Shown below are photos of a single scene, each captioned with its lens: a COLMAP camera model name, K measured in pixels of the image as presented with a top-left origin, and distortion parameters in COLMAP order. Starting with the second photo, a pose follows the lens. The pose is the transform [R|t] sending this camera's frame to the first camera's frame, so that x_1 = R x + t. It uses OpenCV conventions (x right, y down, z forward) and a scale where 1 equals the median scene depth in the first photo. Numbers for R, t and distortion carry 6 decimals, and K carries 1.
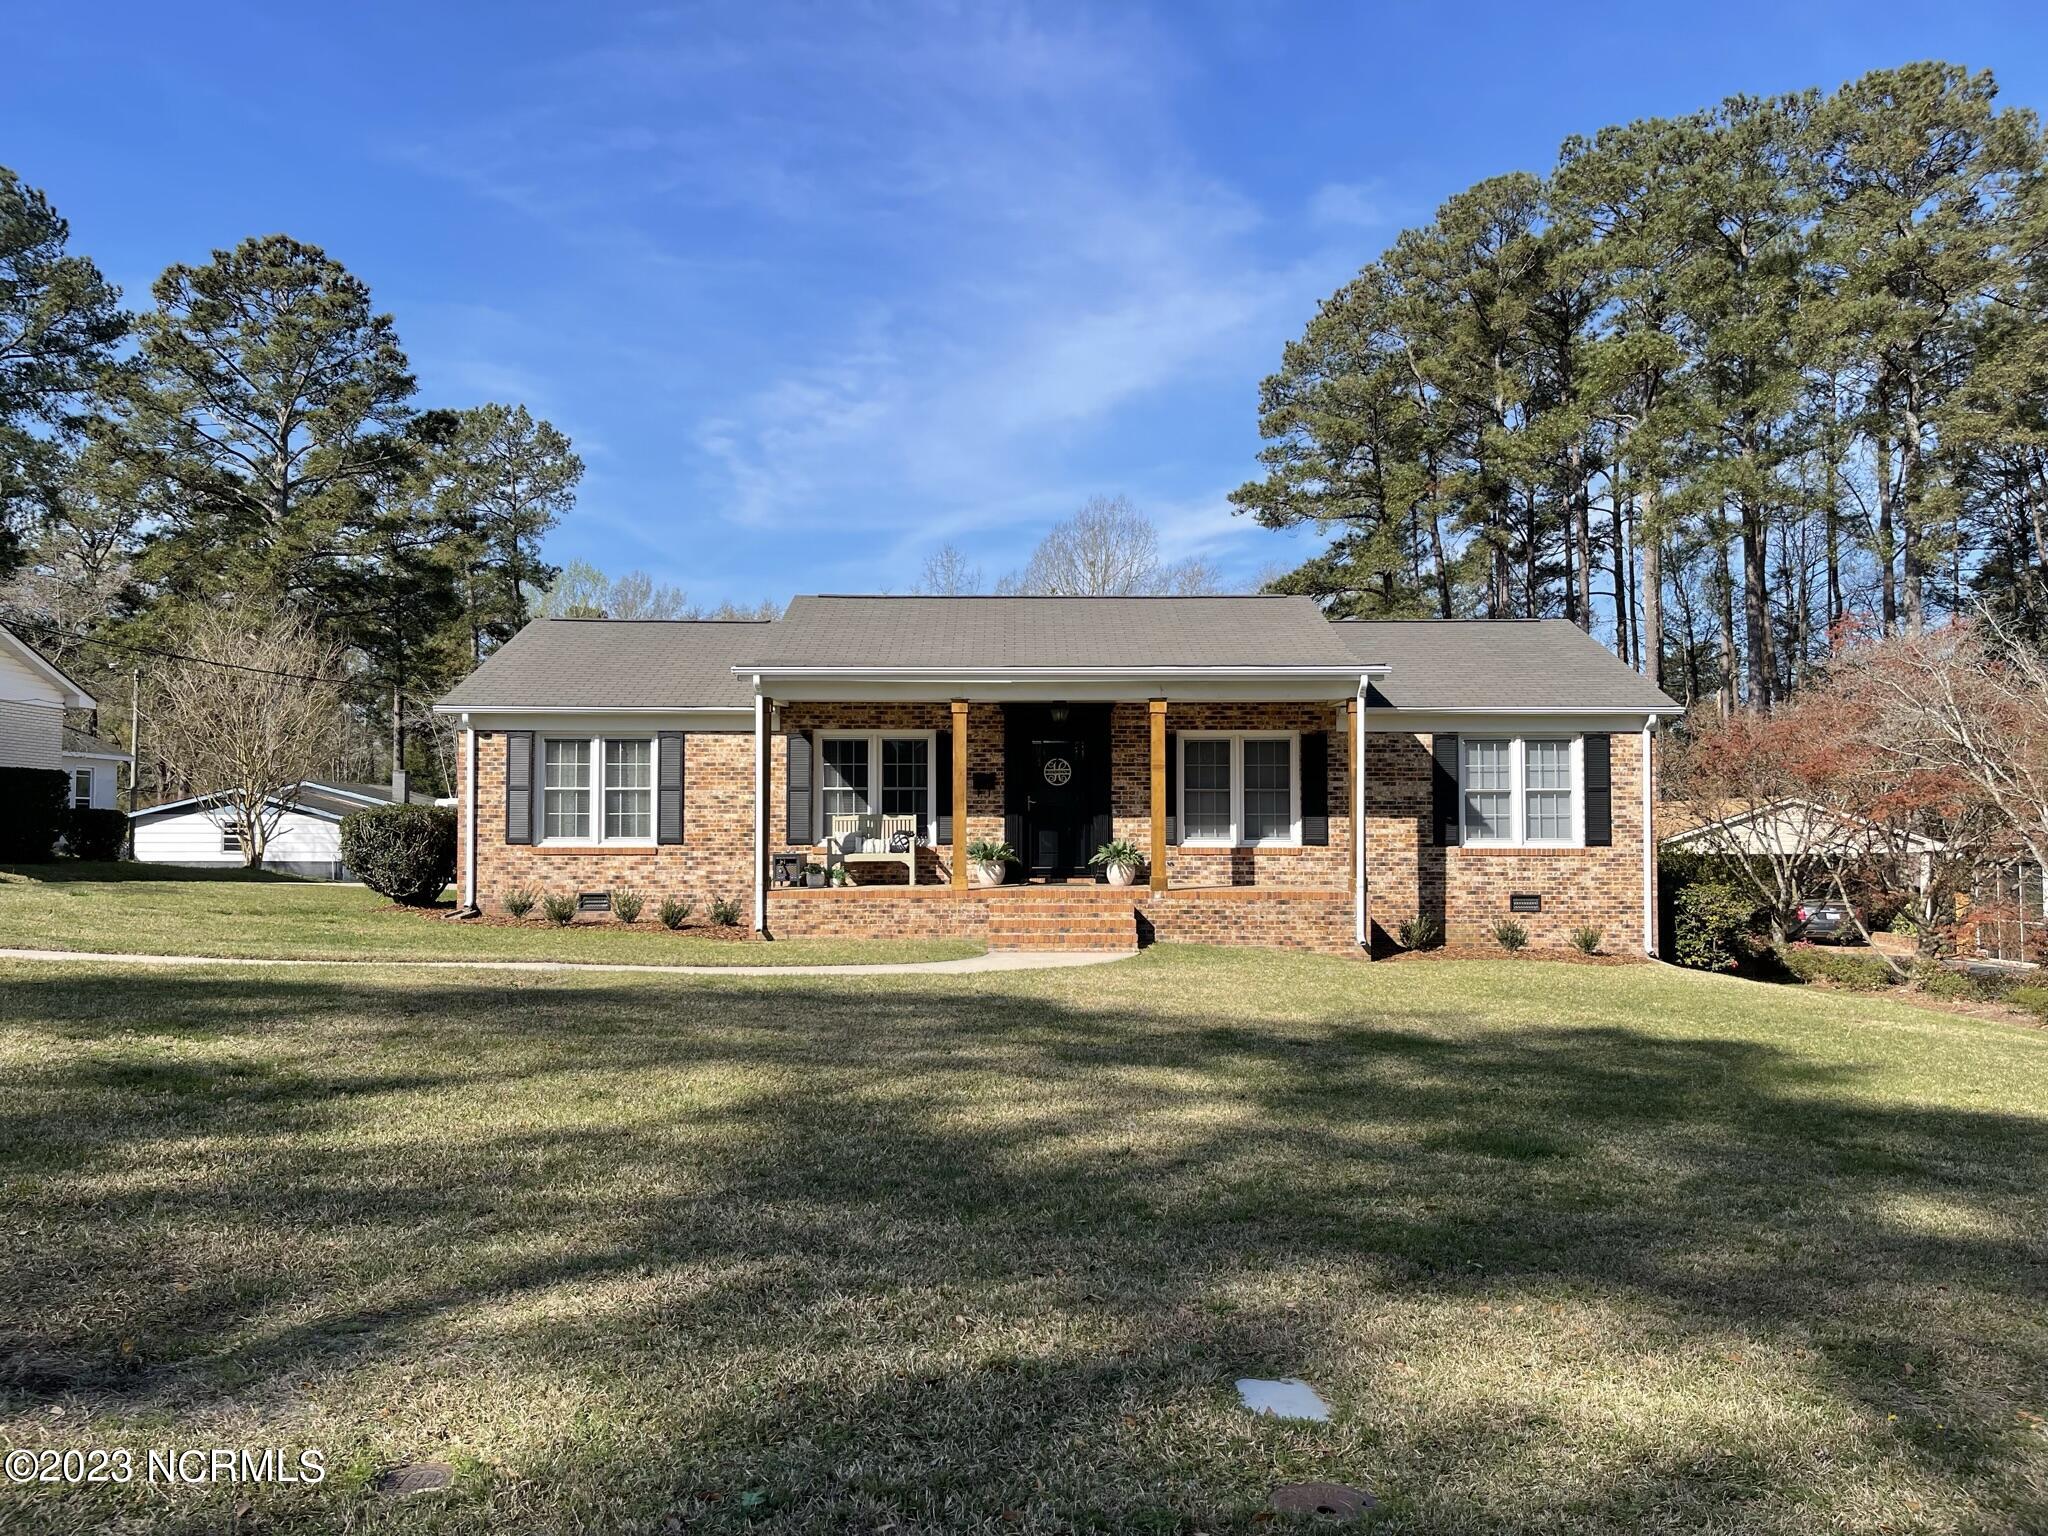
lens RADIAL K [[1559.3, 0, 1024.0], [0, 1559.3, 768.0], [0, 0, 1]] dist [0.017947, -0.004894]
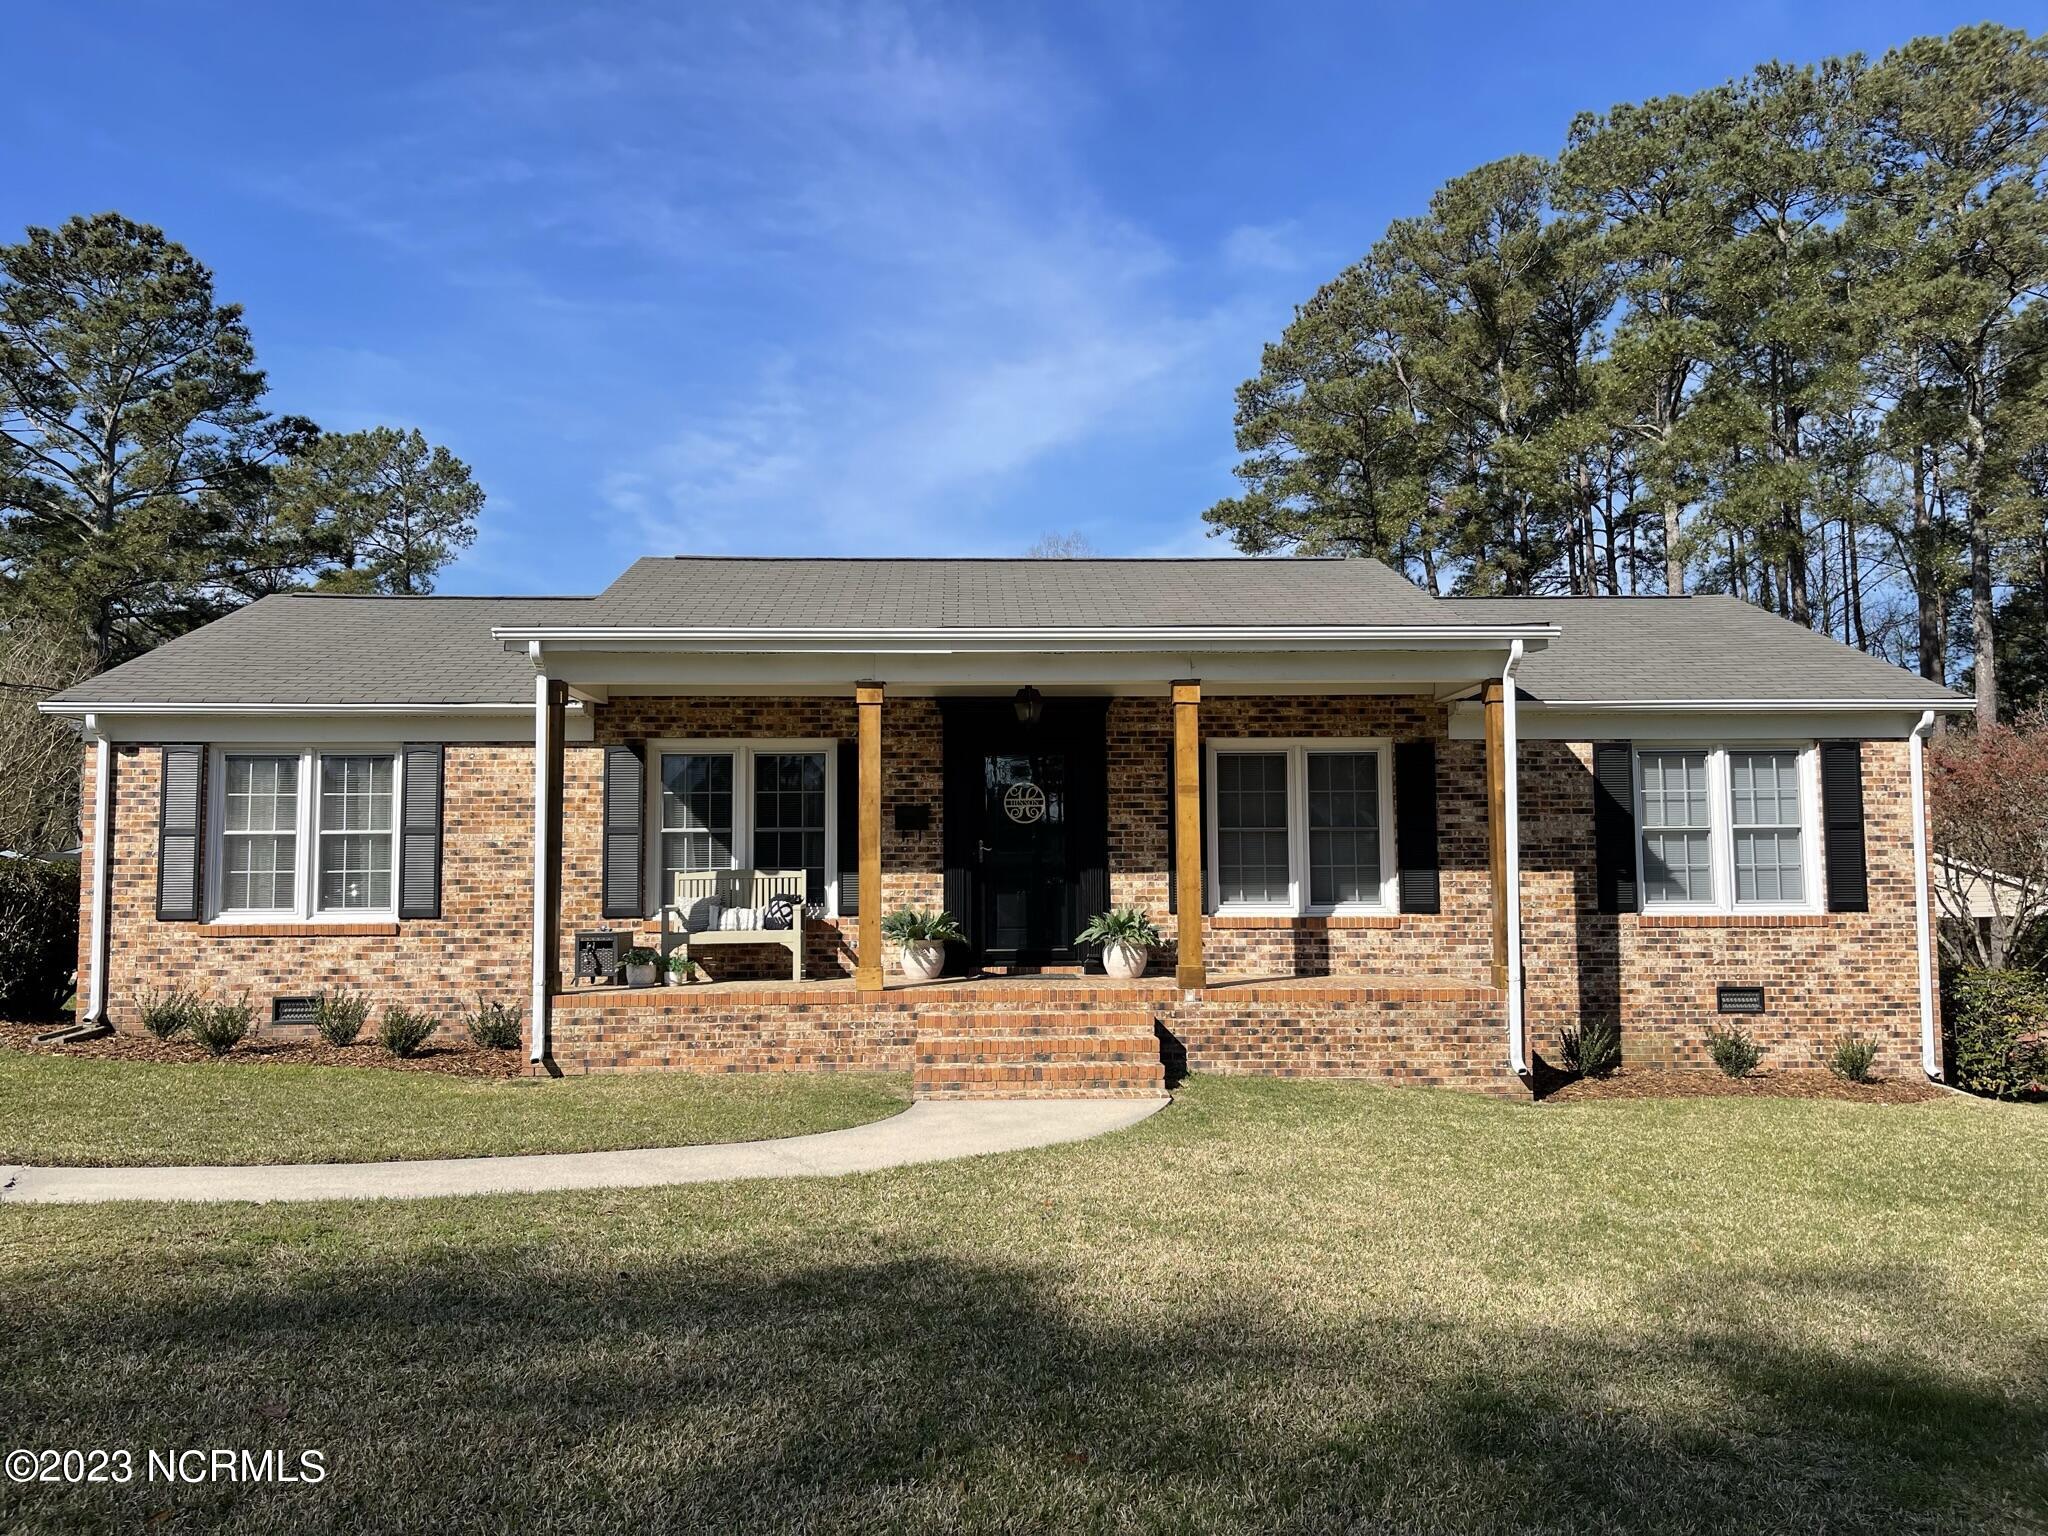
lens RADIAL K [[1559.3, 0, 1024.0], [0, 1559.3, 768.0], [0, 0, 1]] dist [0.017947, -0.004894]
pose [[0.999434, -0.003773, 0.033437, -0.000476], [0.005179, 0.999101, -0.042066, 0.015450], [-0.033248, 0.042215, 0.998555, 0.349516]]
